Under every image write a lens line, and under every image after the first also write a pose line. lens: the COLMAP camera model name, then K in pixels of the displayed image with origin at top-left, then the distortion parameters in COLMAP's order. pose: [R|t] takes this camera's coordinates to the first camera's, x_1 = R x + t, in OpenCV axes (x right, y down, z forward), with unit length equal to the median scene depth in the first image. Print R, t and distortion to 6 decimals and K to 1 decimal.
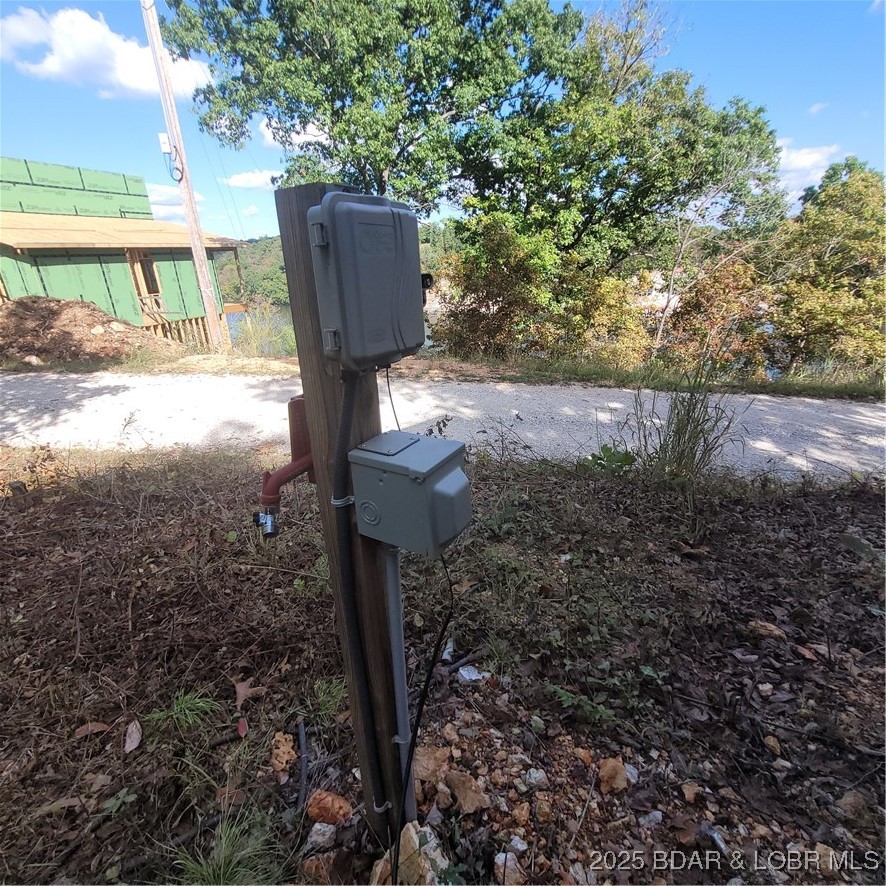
lens RADIAL K [[444.3, 0, 443.0], [0, 444.3, 443.0], [0, 0, 1]] dist [-0.004571, -0.000702]
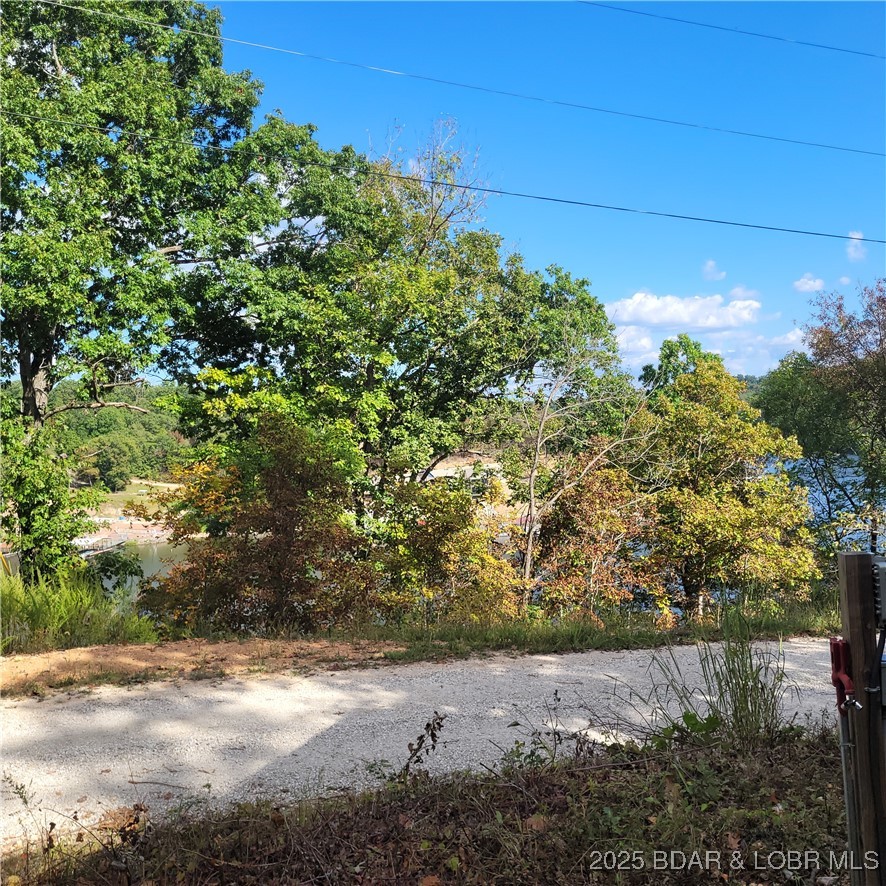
lens RADIAL K [[929.0, 0, 443.0], [0, 929.0, 443.0], [0, 0, 1]] dist [0.007055, -0.009121]
pose [[0.890069, -0.008058, 0.455754, -0.256719], [0.176602, 0.927850, -0.328492, 0.010364], [-0.420224, 0.372868, 0.827273, -0.153602]]
